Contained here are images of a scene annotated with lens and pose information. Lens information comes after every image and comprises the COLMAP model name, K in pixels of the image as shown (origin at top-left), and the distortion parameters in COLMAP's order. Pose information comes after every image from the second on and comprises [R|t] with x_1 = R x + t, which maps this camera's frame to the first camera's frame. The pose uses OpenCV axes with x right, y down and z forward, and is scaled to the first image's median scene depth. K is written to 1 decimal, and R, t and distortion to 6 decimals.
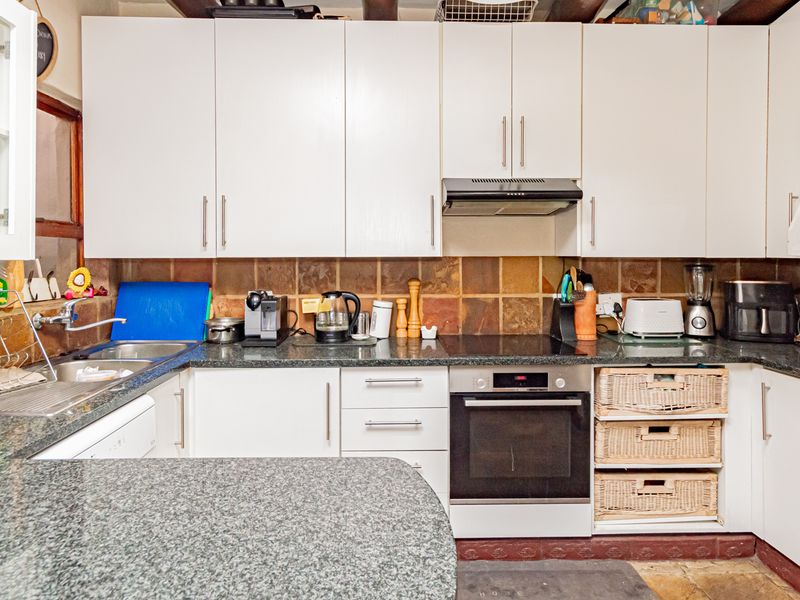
lens RADIAL K [[493.4, 0, 400.5], [0, 493.4, 258.1], [0, 0, 1]] dist [0.003930, 0.002838]
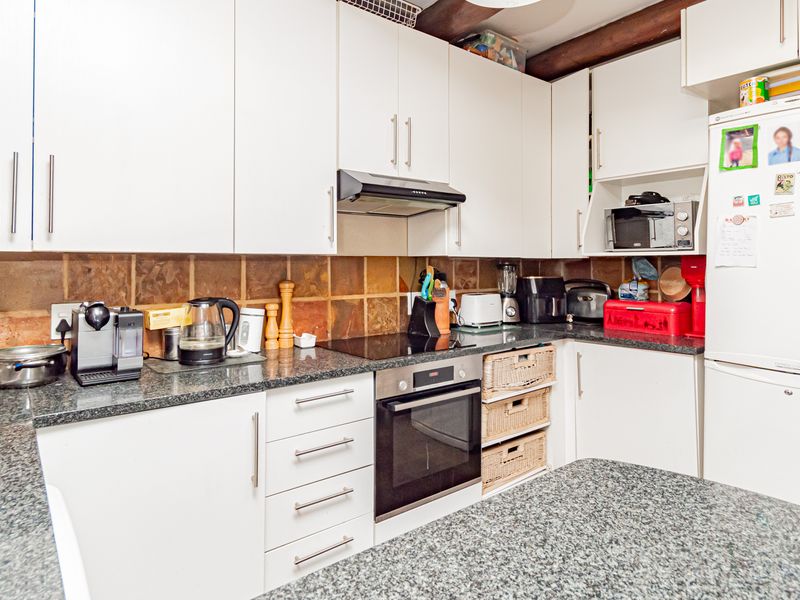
lens RADIAL K [[493.4, 0, 400.5], [0, 493.4, 258.1], [0, 0, 1]] dist [0.003930, 0.002838]
pose [[0.797363, 0.008379, 0.603442, -0.346924], [0.002676, 0.999845, -0.017418, 0.019100], [-0.603494, 0.015503, 0.797217, 0.192774]]
